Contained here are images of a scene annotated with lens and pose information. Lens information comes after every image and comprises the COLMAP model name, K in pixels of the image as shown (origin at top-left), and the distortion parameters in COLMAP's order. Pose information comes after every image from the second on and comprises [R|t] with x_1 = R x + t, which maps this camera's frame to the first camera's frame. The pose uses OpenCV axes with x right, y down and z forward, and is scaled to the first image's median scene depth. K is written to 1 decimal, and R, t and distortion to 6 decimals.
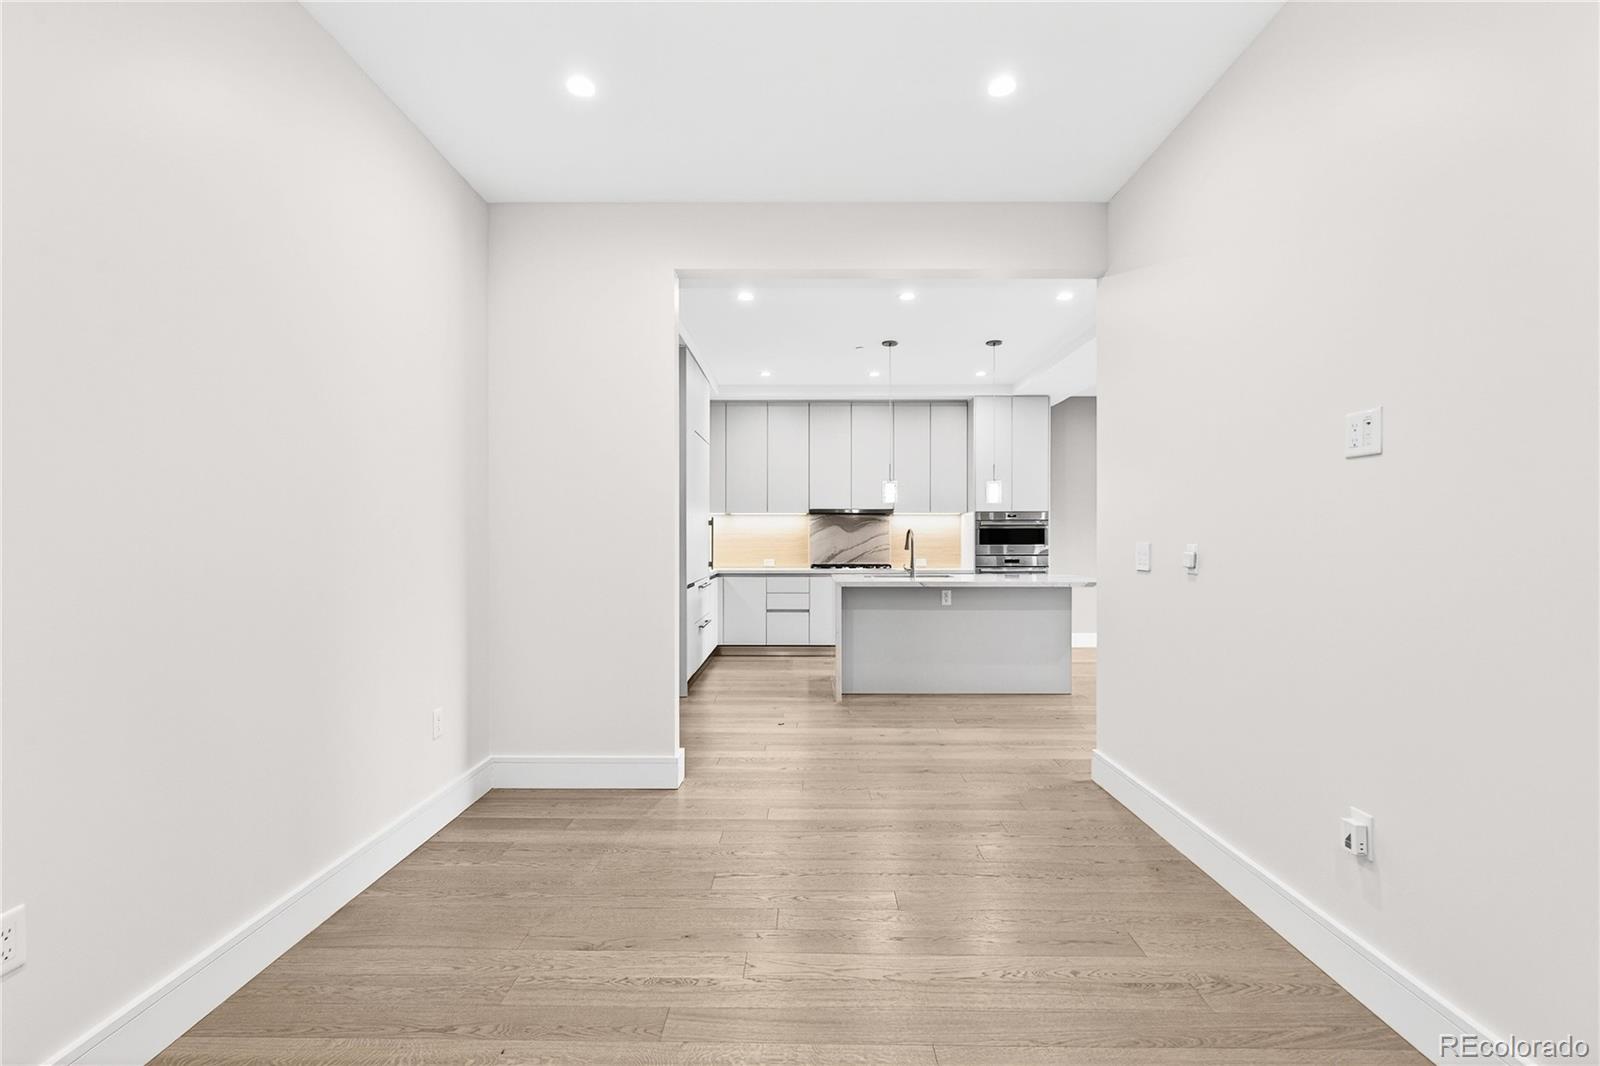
lens RADIAL K [[725.7, 0, 804.7], [0, 725.7, 540.5], [0, 0, 1]] dist [0.000526, -0.001228]
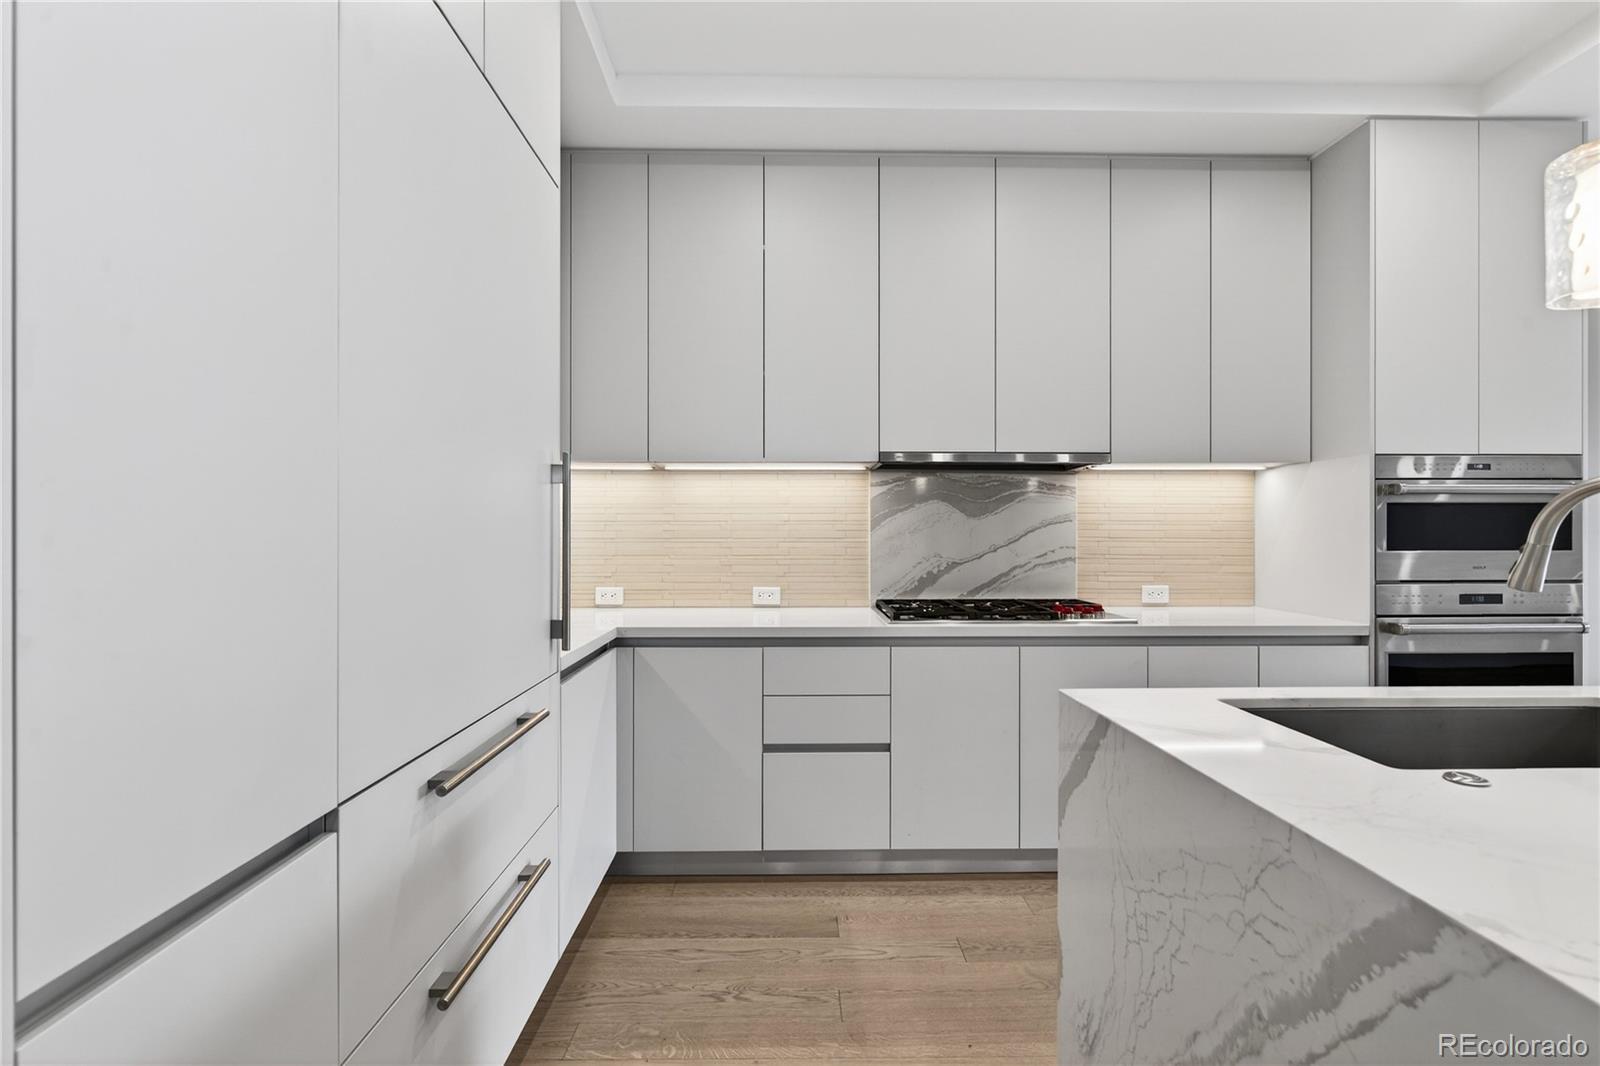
lens RADIAL K [[725.7, 0, 794.3], [0, 725.7, 528.4], [0, 0, 1]] dist [0.000526, -0.001228]
pose [[0.999884, 0.000488, 0.015202, -0.041795], [-0.000249, 0.999877, -0.015696, 0.000656], [-0.015207, 0.015690, 0.999761, 0.642235]]
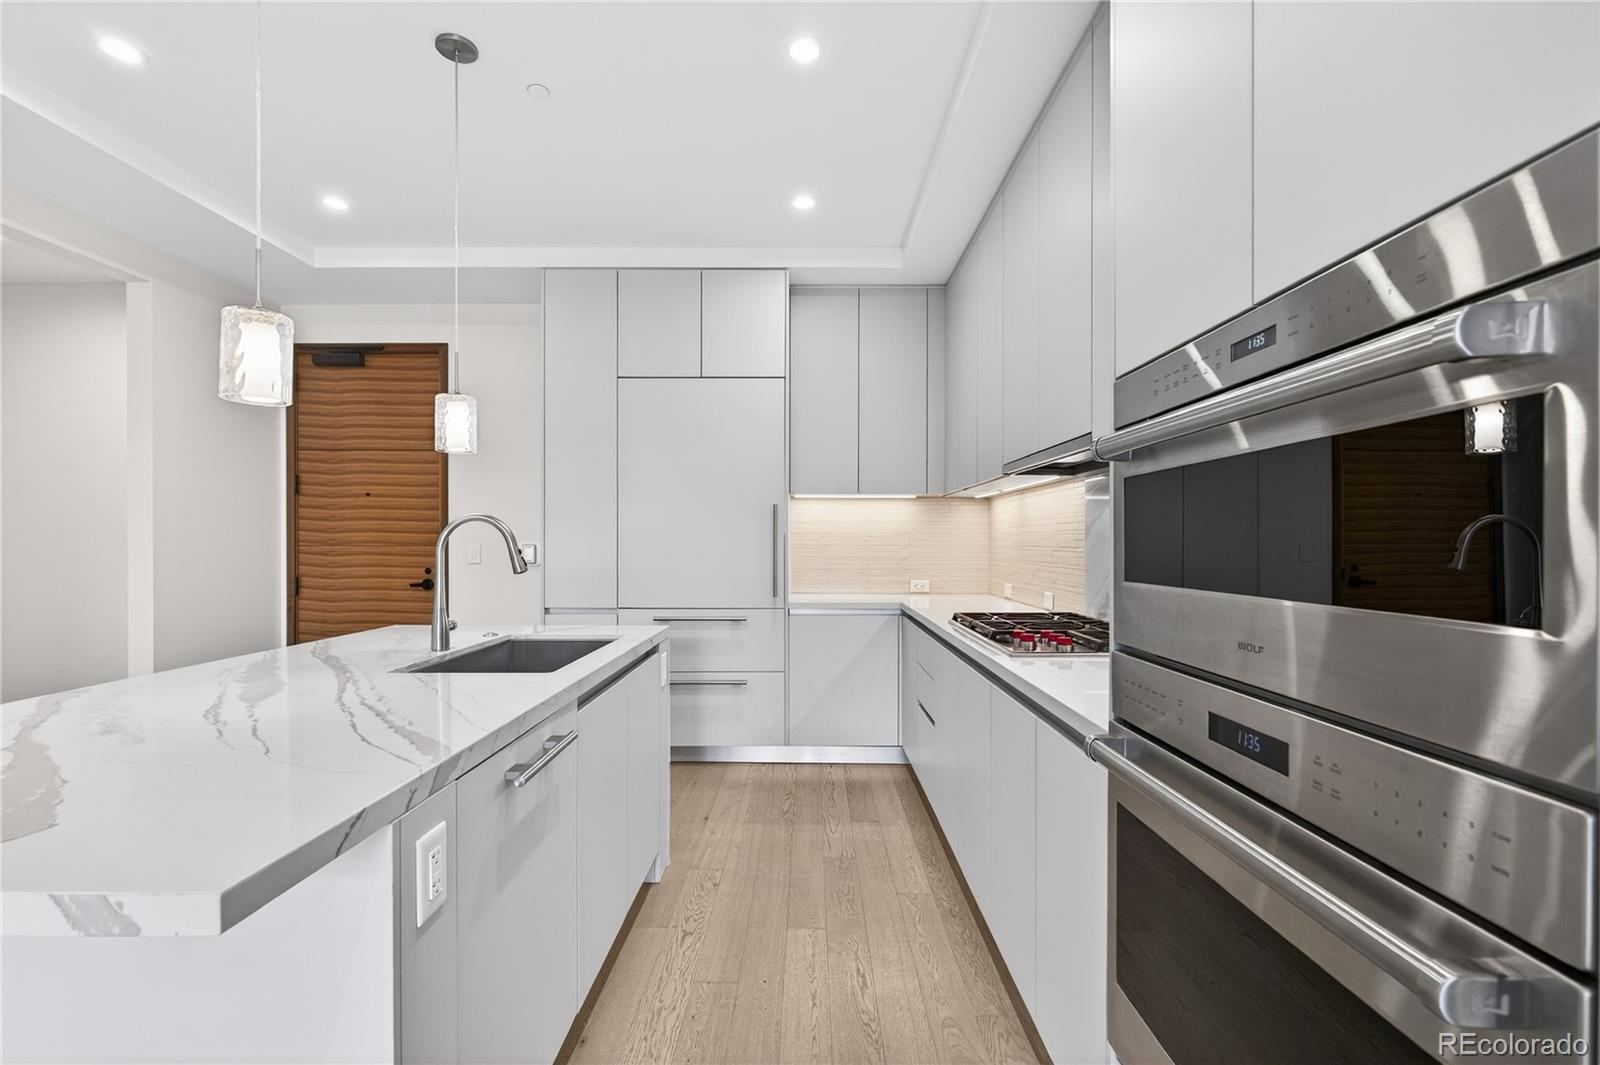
lens RADIAL K [[725.7, 0, 797.2], [0, 725.7, 545.1], [0, 0, 1]] dist [0.000526, -0.001228]
pose [[-0.017523, 0.005414, -0.999832, 0.387597], [-0.013492, 0.999893, 0.005651, -0.001860], [0.999755, 0.013588, -0.017448, 0.902104]]
